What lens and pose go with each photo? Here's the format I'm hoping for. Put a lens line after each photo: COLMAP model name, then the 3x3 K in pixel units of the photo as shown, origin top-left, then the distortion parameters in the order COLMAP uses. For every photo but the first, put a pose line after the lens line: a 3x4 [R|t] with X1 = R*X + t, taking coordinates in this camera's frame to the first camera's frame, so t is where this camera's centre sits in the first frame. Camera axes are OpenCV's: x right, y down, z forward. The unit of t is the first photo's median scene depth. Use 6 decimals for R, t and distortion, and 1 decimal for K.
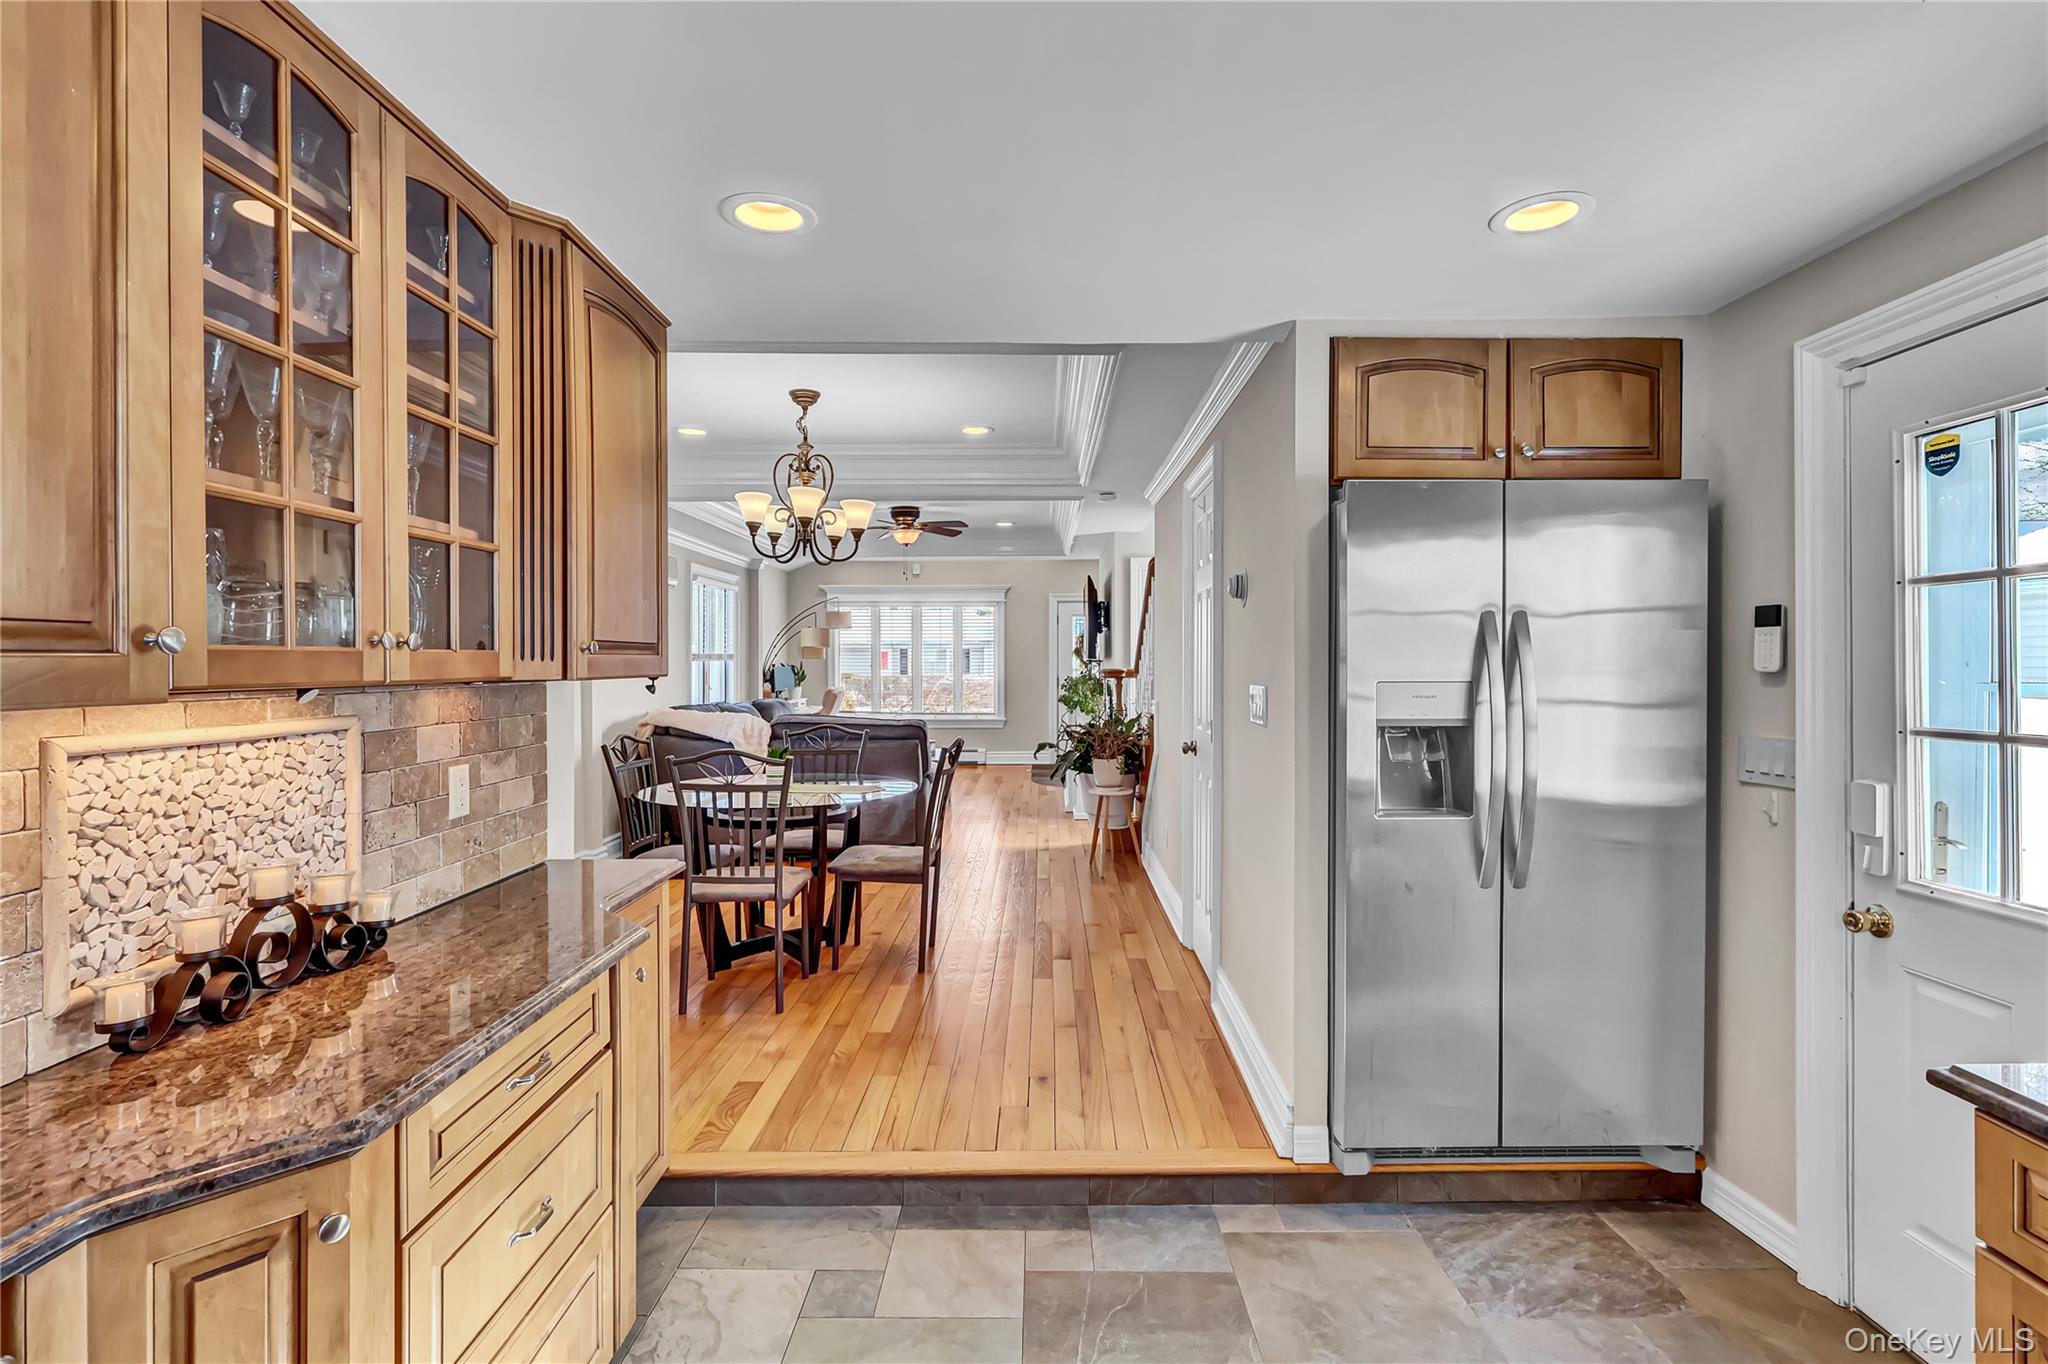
lens RADIAL K [[954.4, 0, 1031.5], [0, 954.4, 672.2], [0, 0, 1]] dist [-0.000658, 0.000021]
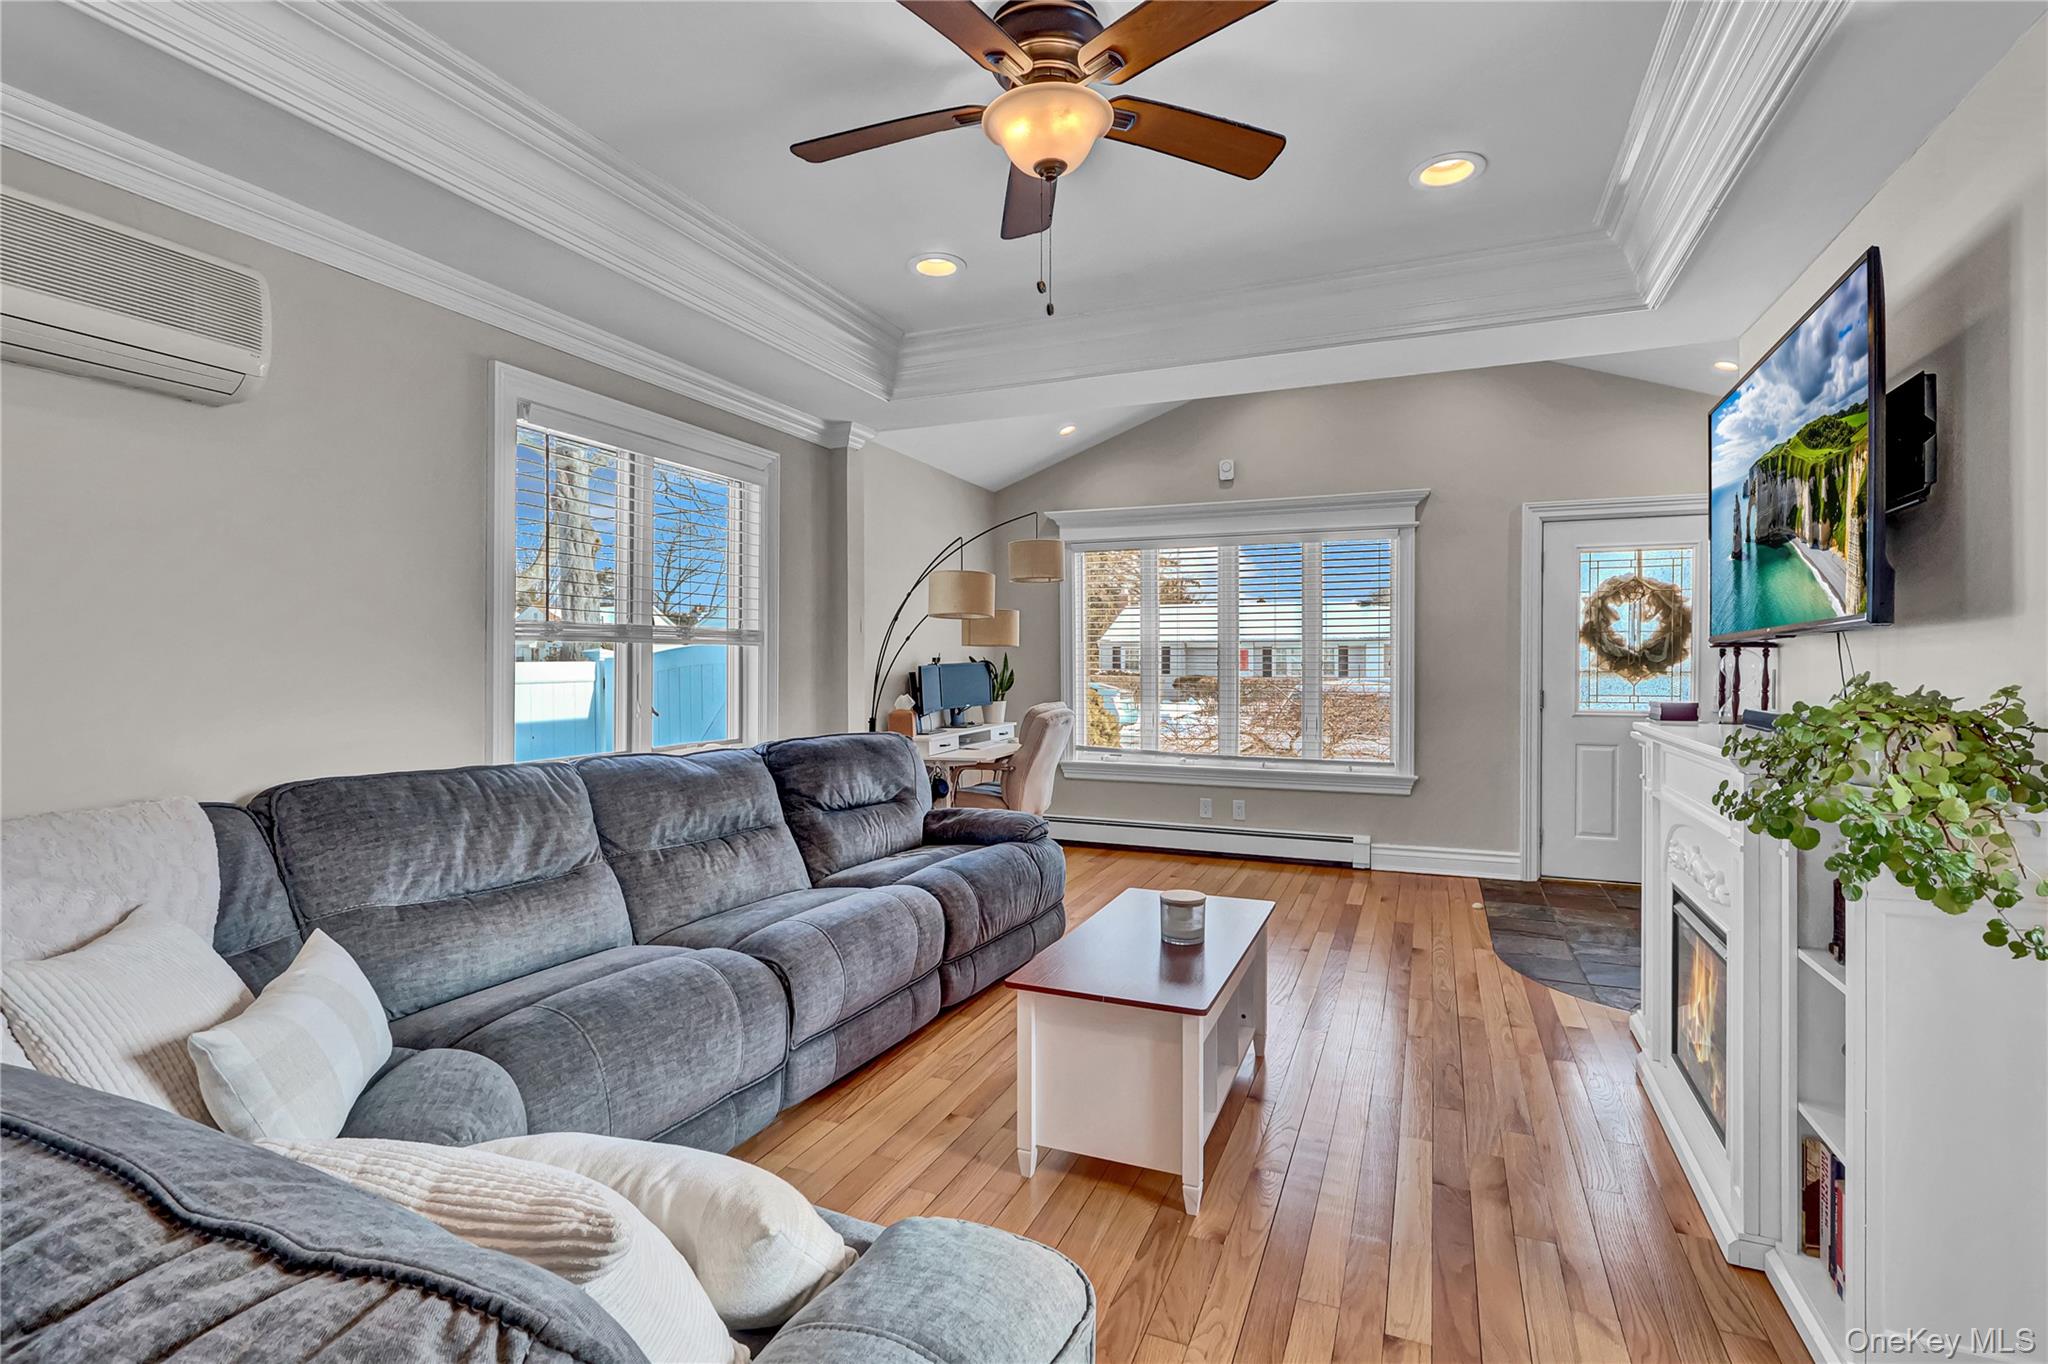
lens RADIAL K [[958.1, 0, 1027.5], [0, 958.1, 670.9], [0, 0, 1]] dist [-0.002985, -0.000460]
pose [[0.925375, 0.005548, -0.379011, -0.041754], [-0.006929, 0.999973, -0.002280, -0.001238], [0.378989, 0.004736, 0.925389, 0.790404]]
